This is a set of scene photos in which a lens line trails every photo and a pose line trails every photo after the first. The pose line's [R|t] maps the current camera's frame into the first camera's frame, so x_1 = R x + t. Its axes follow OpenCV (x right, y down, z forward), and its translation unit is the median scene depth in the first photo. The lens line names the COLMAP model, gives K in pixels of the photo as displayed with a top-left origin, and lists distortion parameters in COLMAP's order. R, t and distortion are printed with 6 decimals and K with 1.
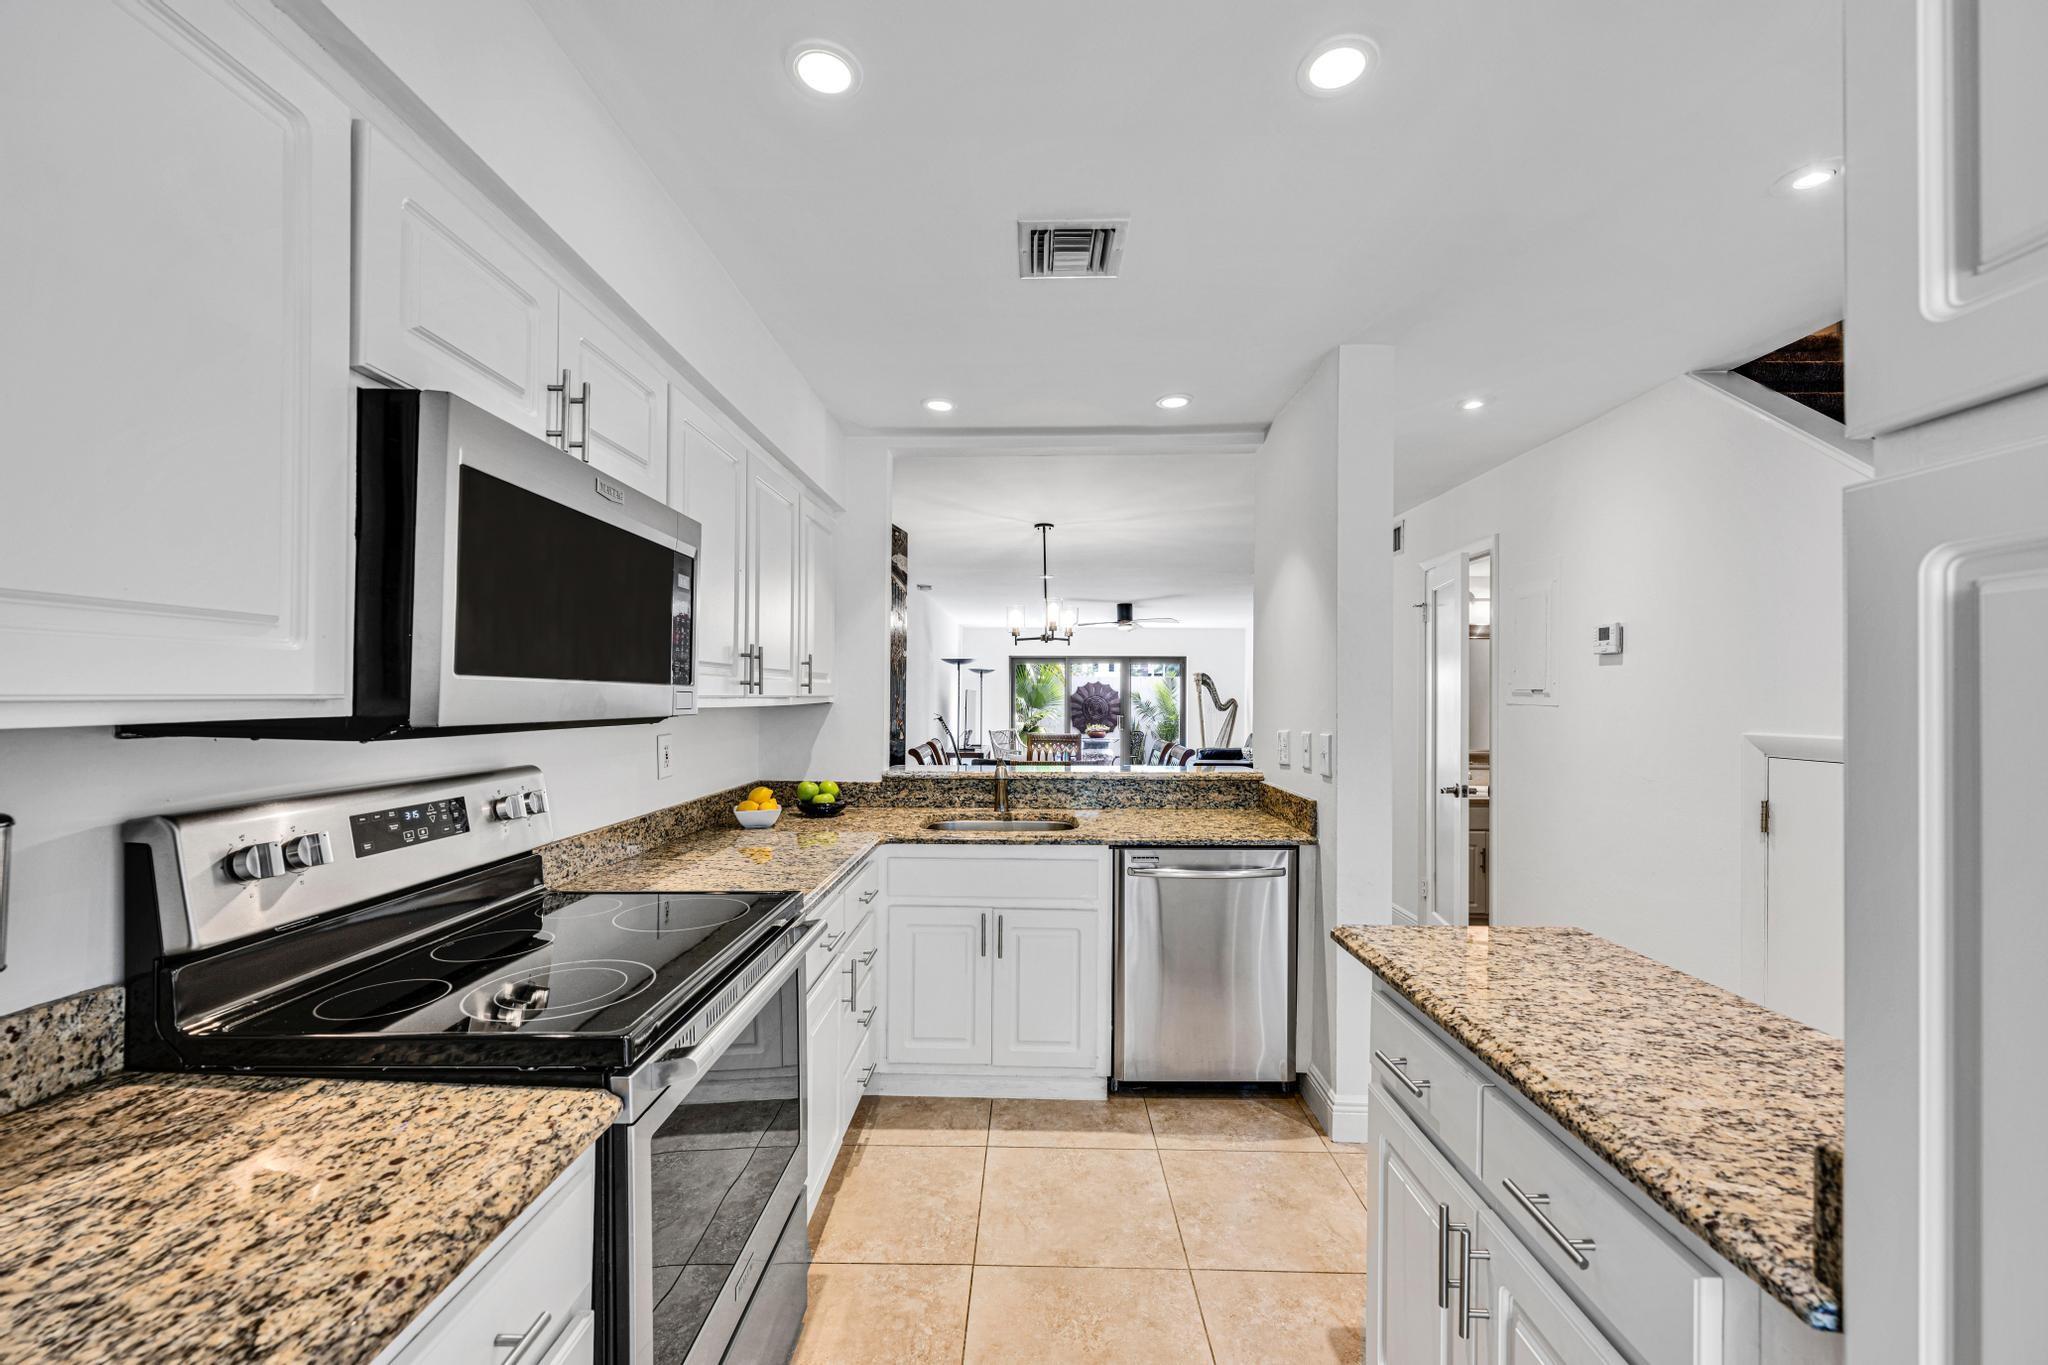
lens RADIAL K [[812.3, 0, 1026.0], [0, 812.3, 695.6], [0, 0, 1]] dist [-0.003231, 0.000973]
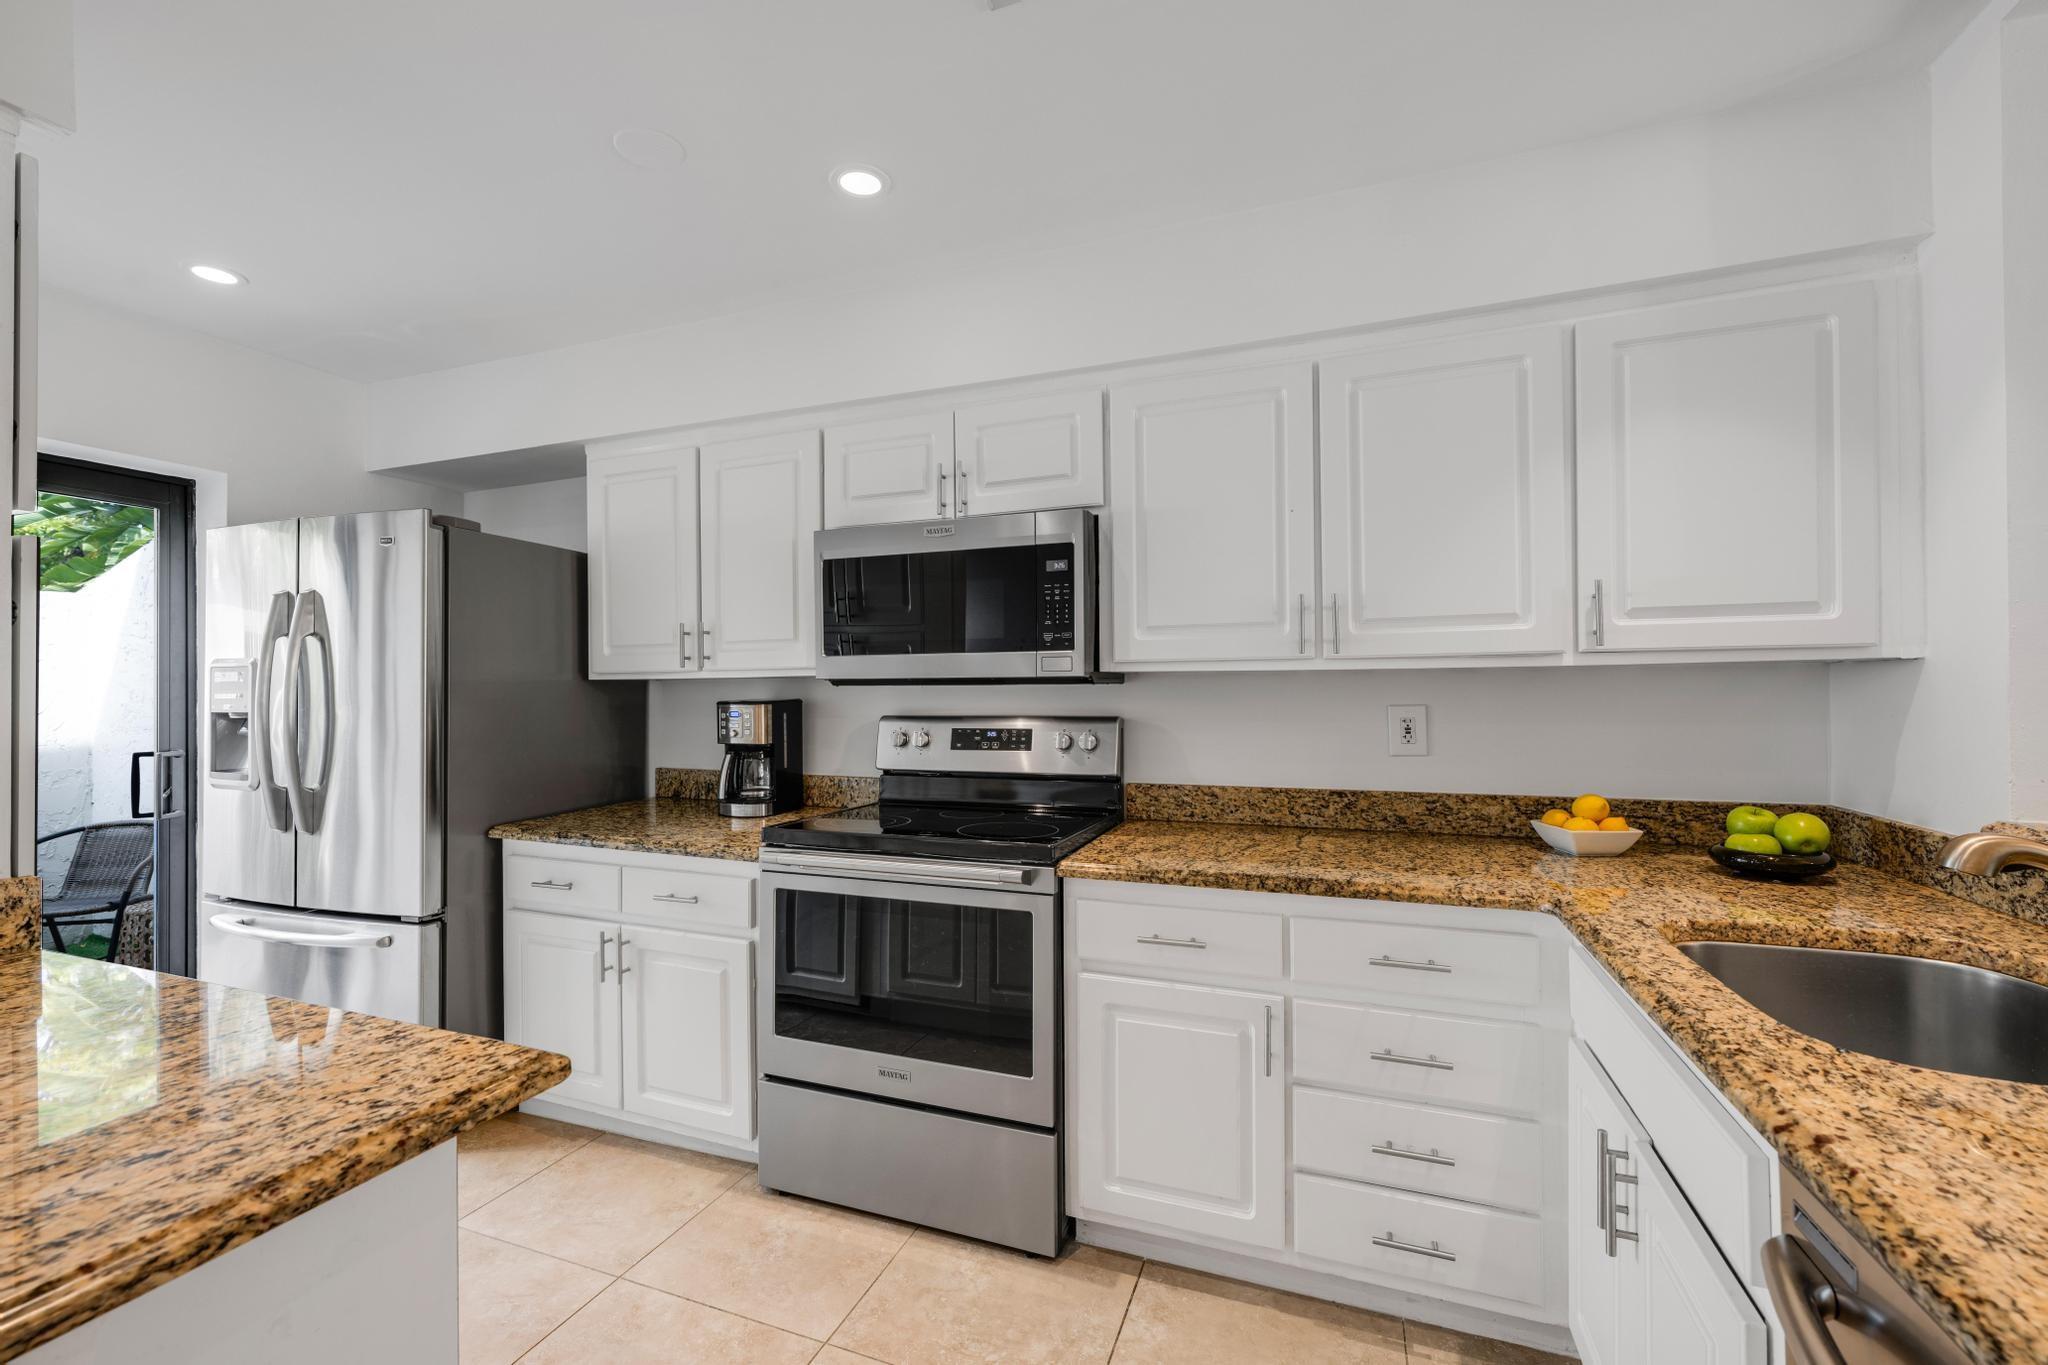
lens RADIAL K [[812.3, 0, 1018.0], [0, 812.3, 688.3], [0, 0, 1]] dist [-0.003231, 0.000973]
pose [[-0.348430, -0.004559, -0.937324, 0.717833], [0.011040, 0.999899, -0.008967, 0.053113], [0.937270, -0.013472, -0.348344, 1.366713]]
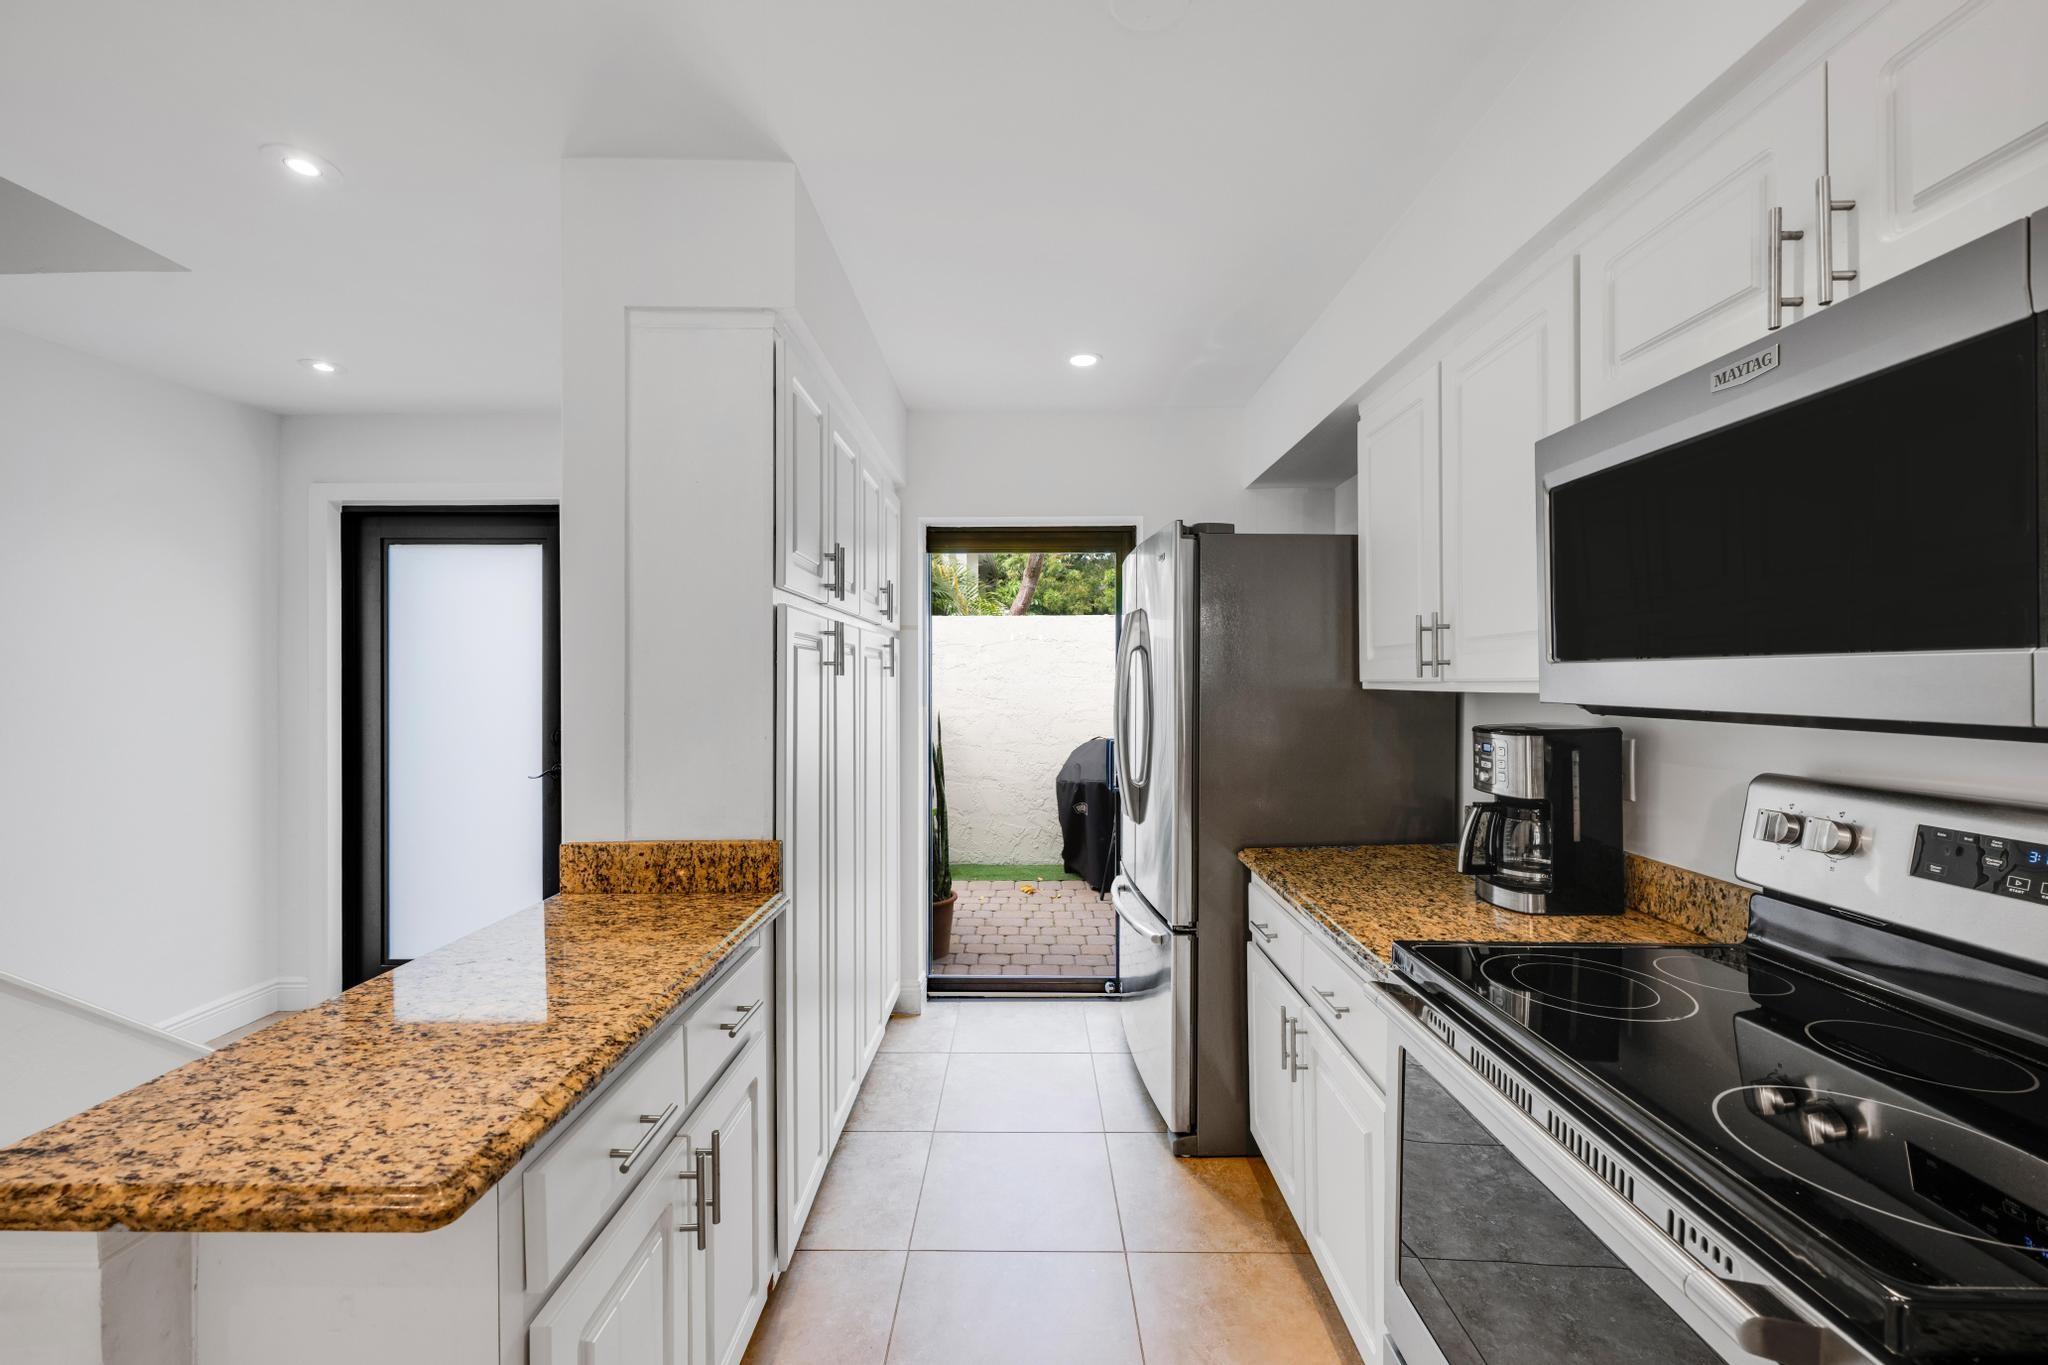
lens RADIAL K [[812.3, 0, 1033.3], [0, 812.3, 684.5], [0, 0, 1]] dist [-0.003231, 0.000973]
pose [[-0.999959, -0.001152, -0.008933, 0.056847], [-0.001184, 0.999993, 0.003588, 0.003393], [0.008928, 0.003598, -0.999954, 1.348654]]
